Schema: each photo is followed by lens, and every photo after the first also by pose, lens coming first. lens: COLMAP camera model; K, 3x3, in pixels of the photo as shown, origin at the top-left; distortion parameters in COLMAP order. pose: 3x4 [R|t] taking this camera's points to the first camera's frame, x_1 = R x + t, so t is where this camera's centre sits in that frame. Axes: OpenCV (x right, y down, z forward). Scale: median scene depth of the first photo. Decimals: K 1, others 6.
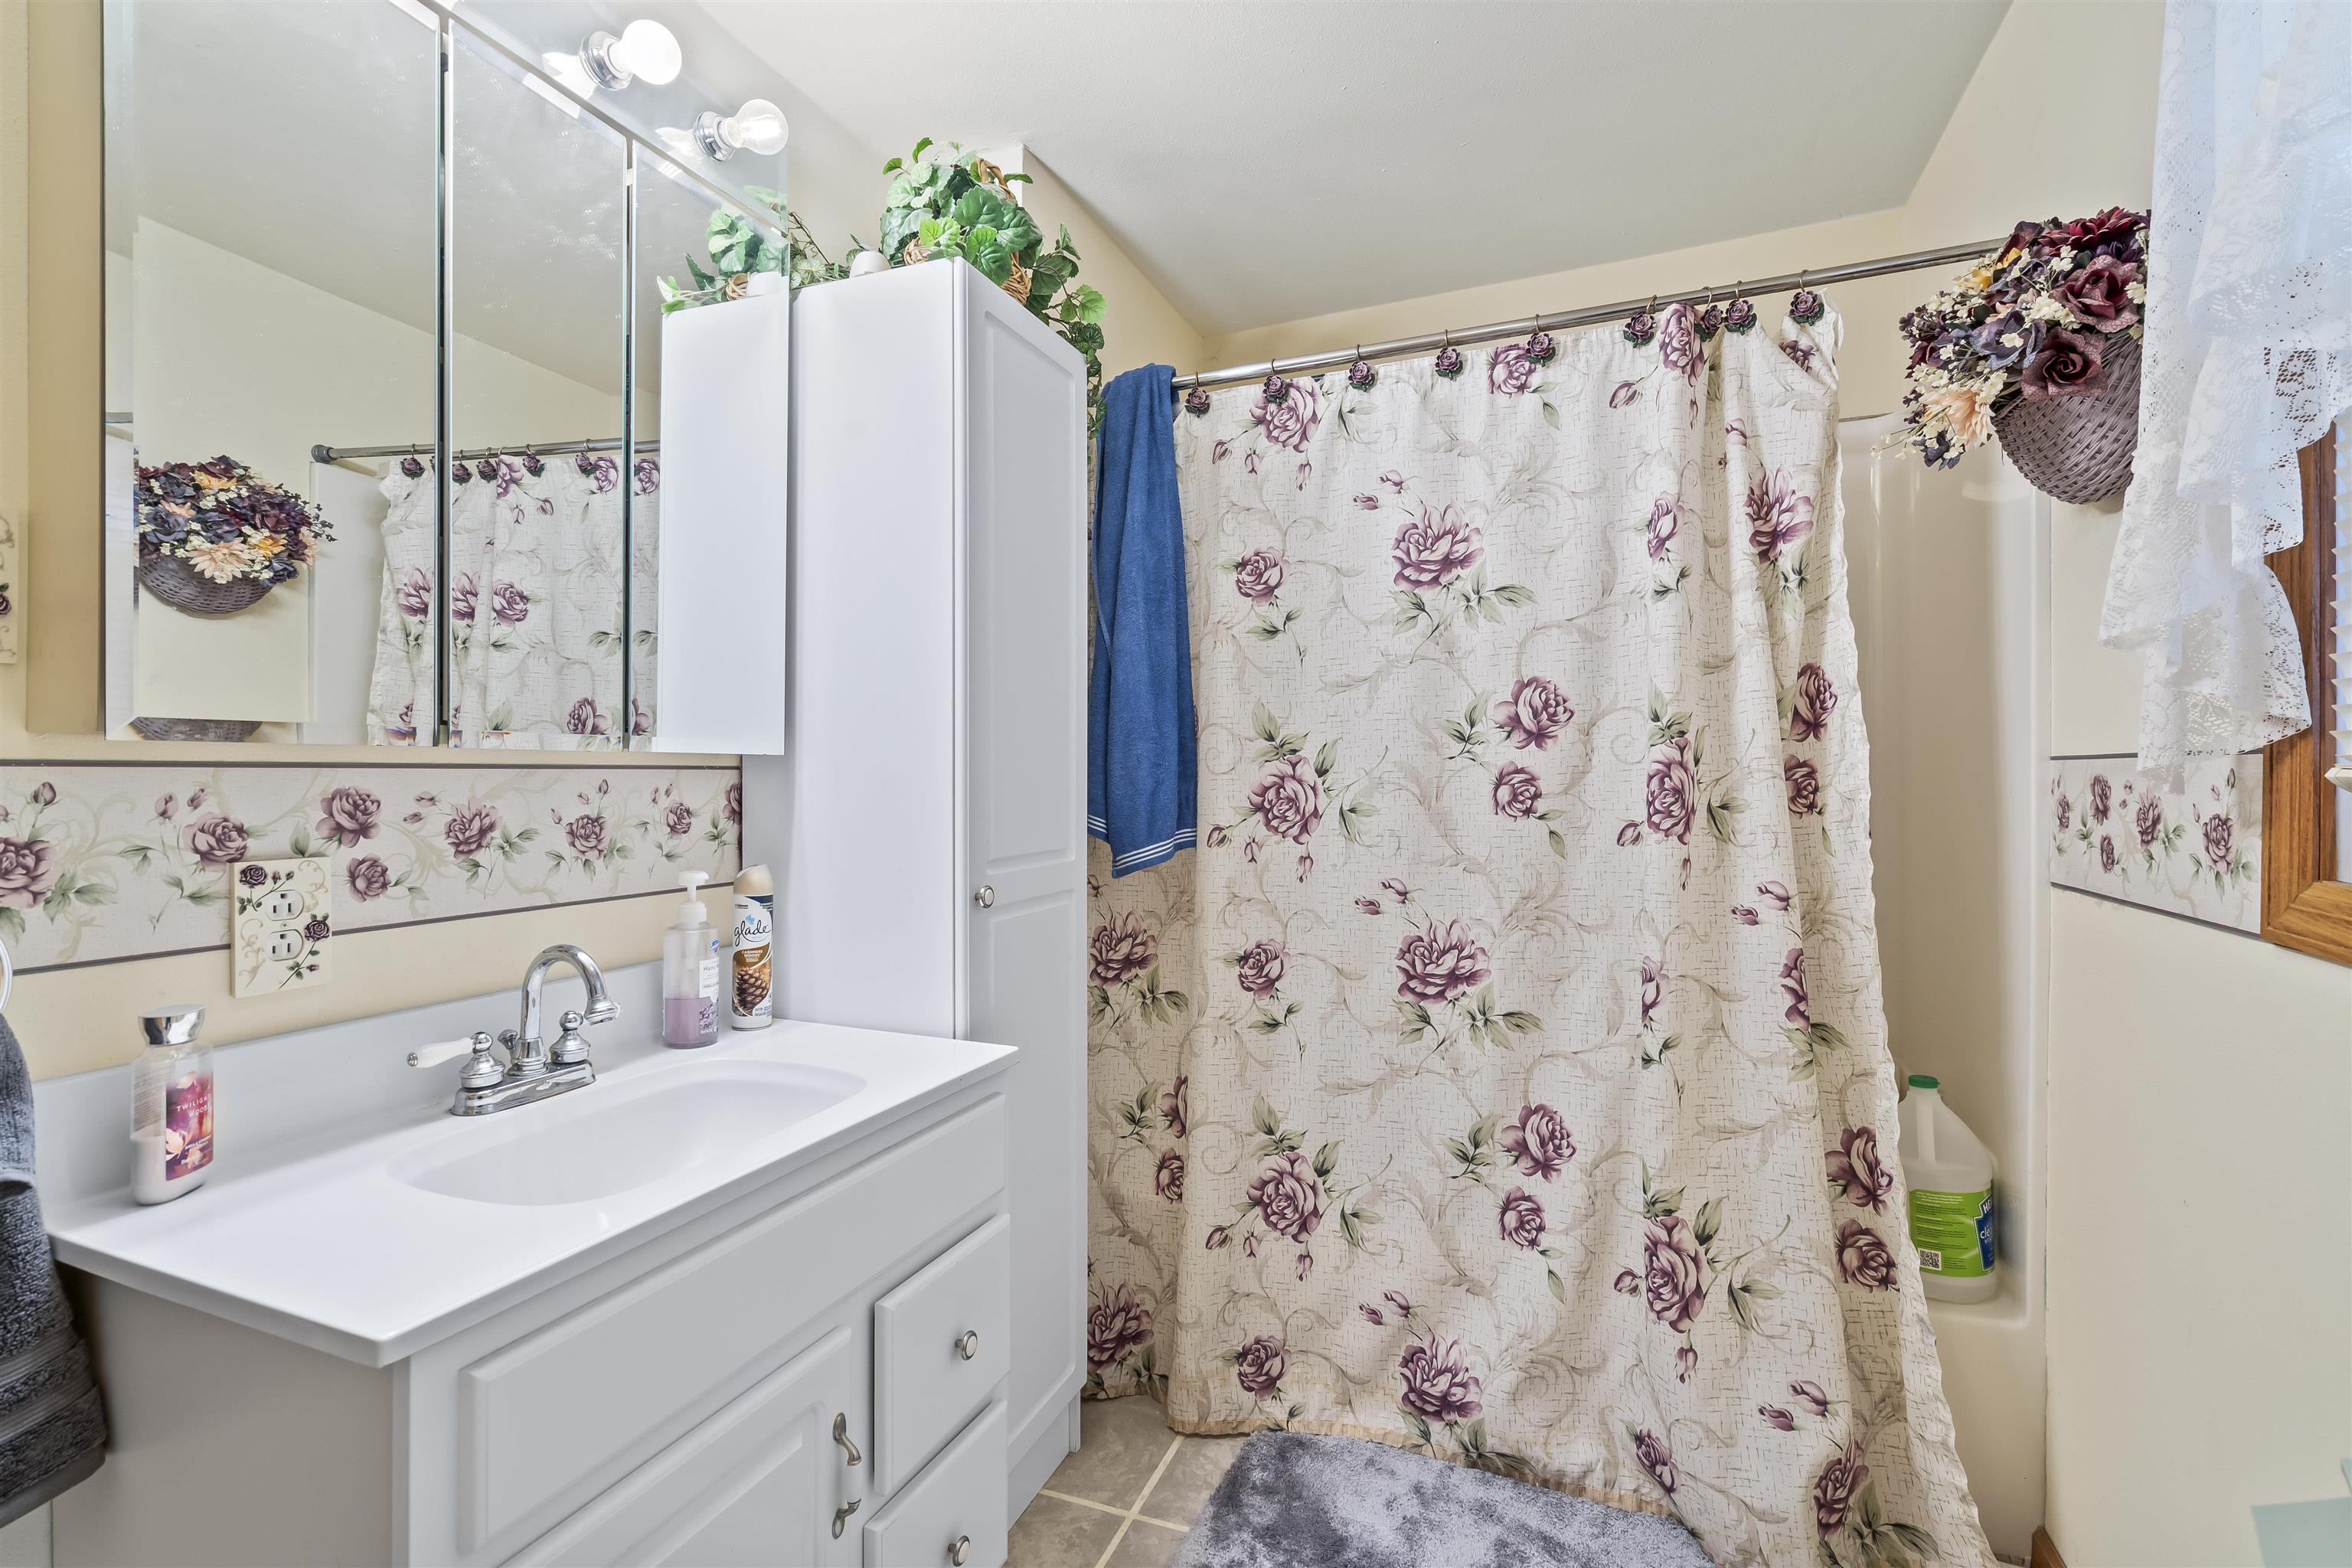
lens RADIAL K [[1073.2, 0, 1177.8], [0, 1073.2, 772.6], [0, 0, 1]] dist [-0.001646, 0.000161]
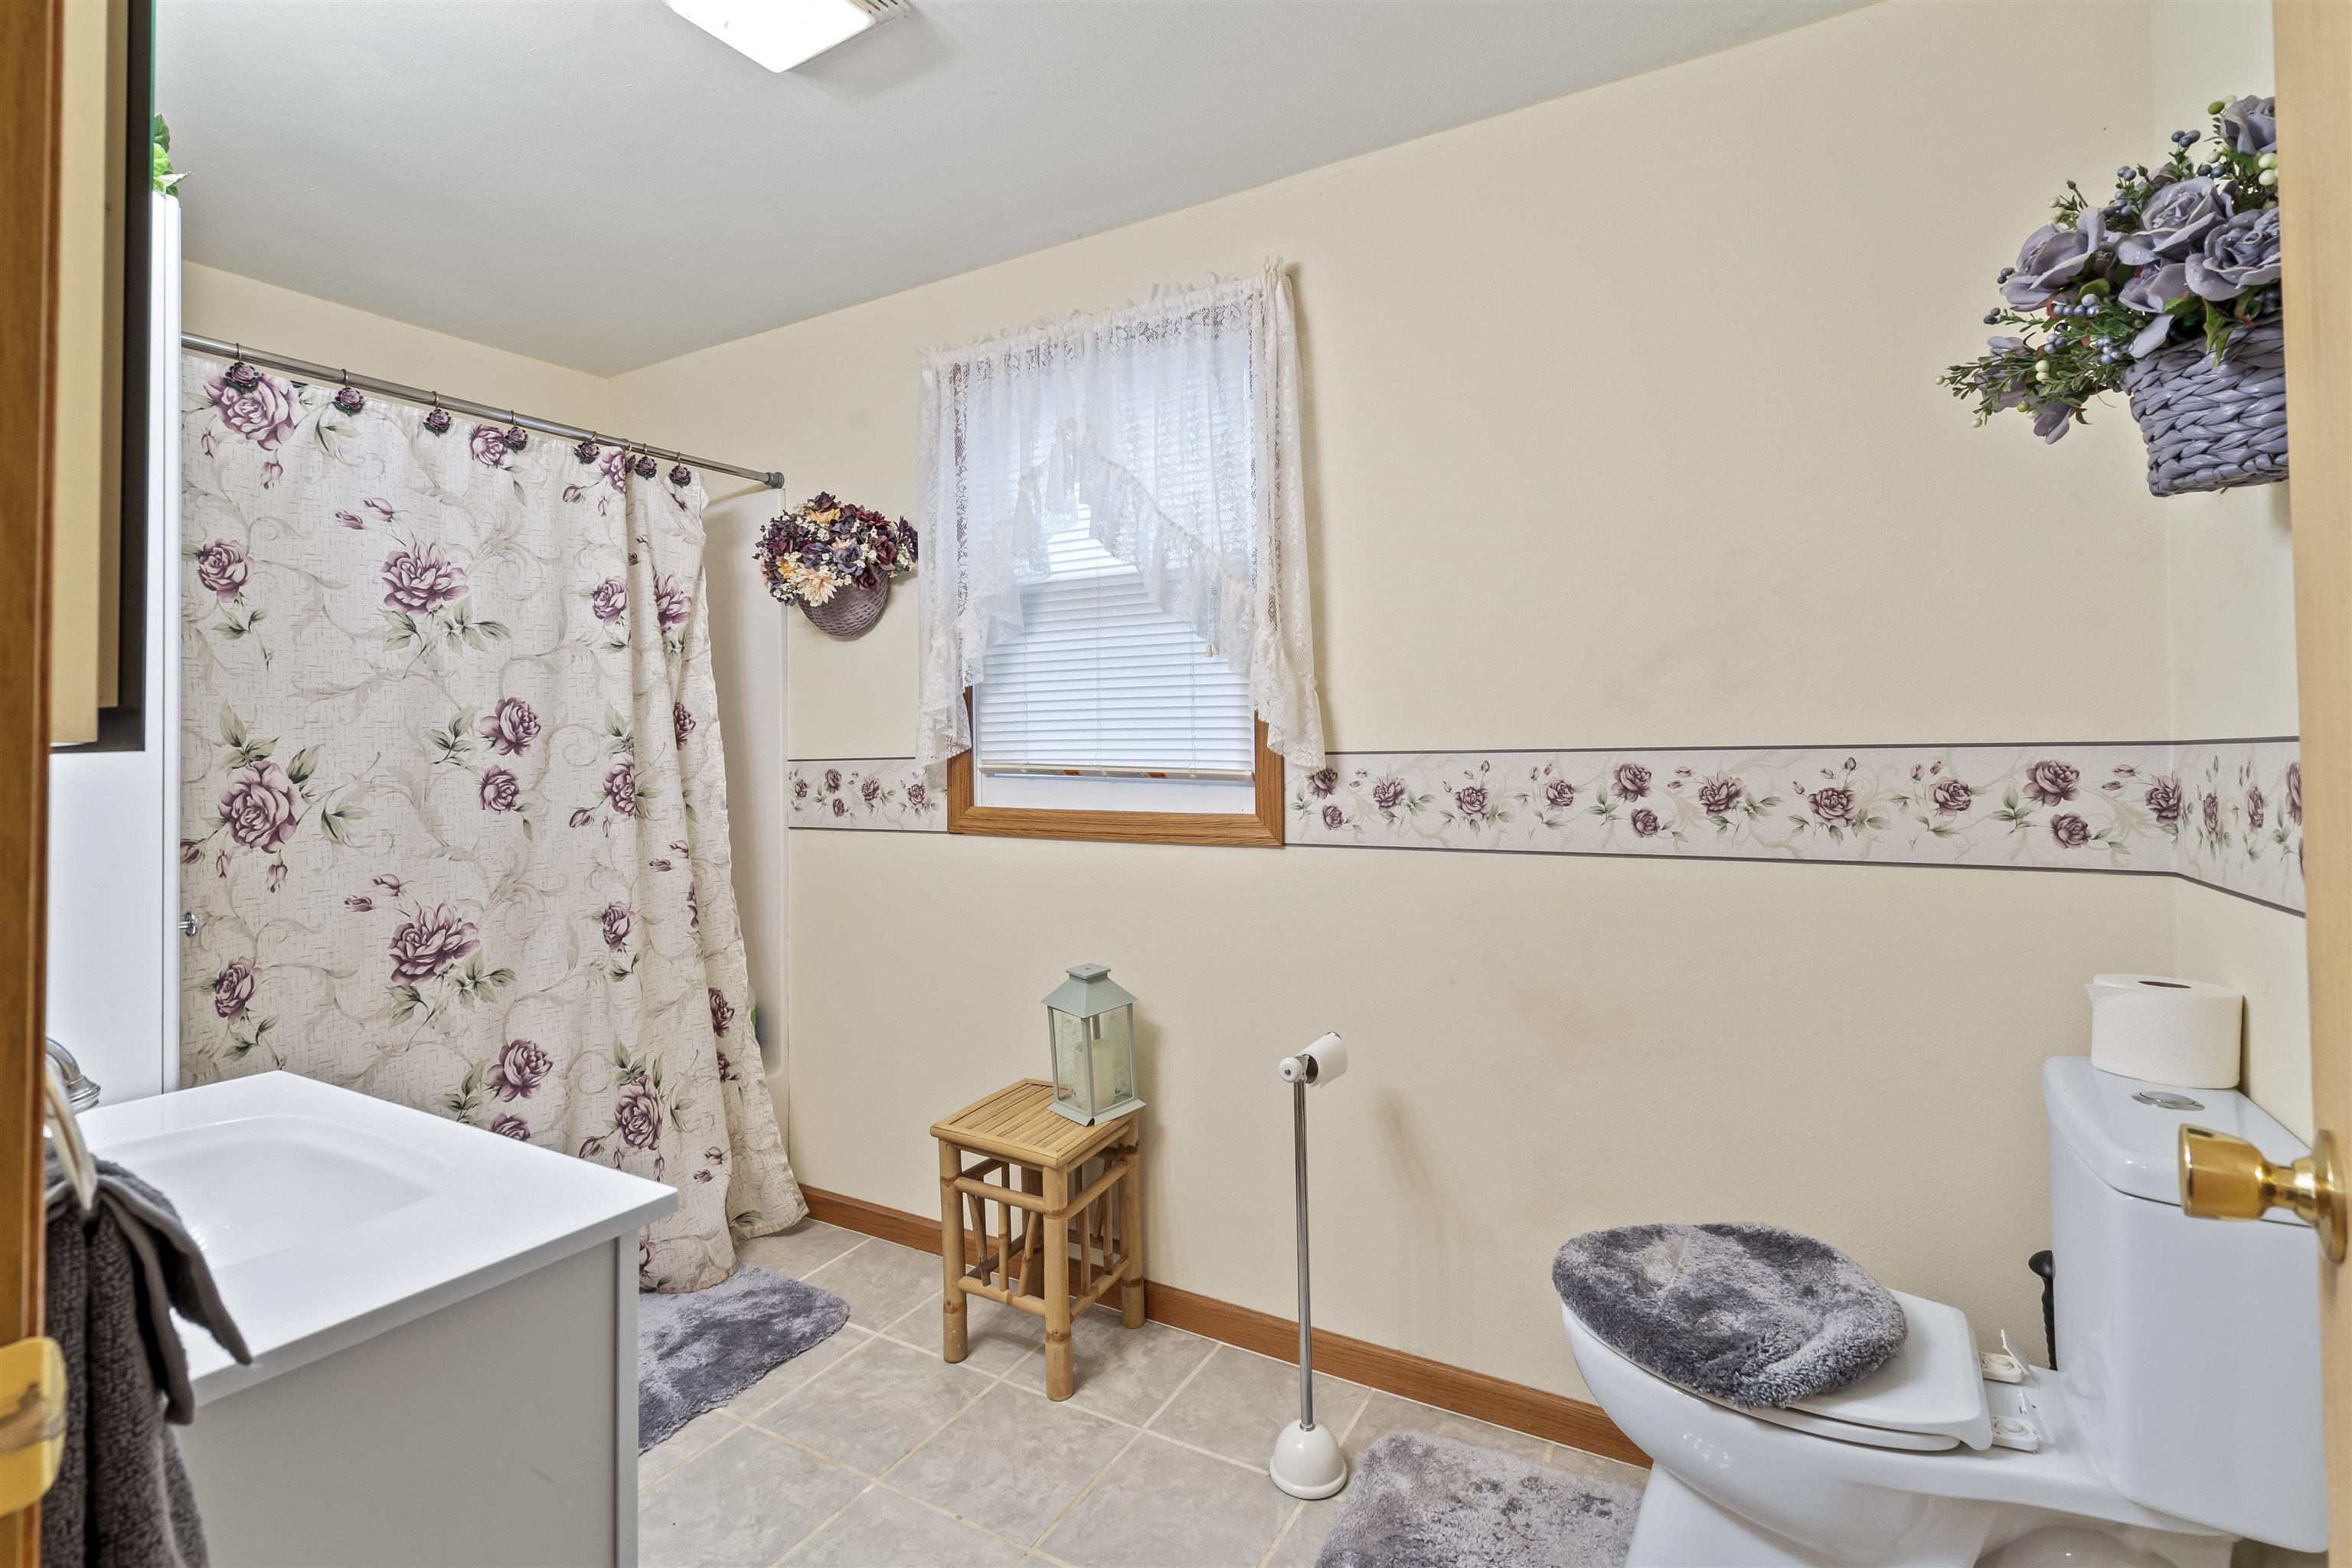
lens RADIAL K [[1095.2, 0, 1169.8], [0, 1095.2, 719.8], [0, 0, 1]] dist [-0.001664, -0.000163]
pose [[0.146719, 0.030479, 0.988709, -0.806014], [0.015584, 0.999330, -0.033119, -0.008844], [-0.989055, 0.020267, 0.146145, 0.053829]]
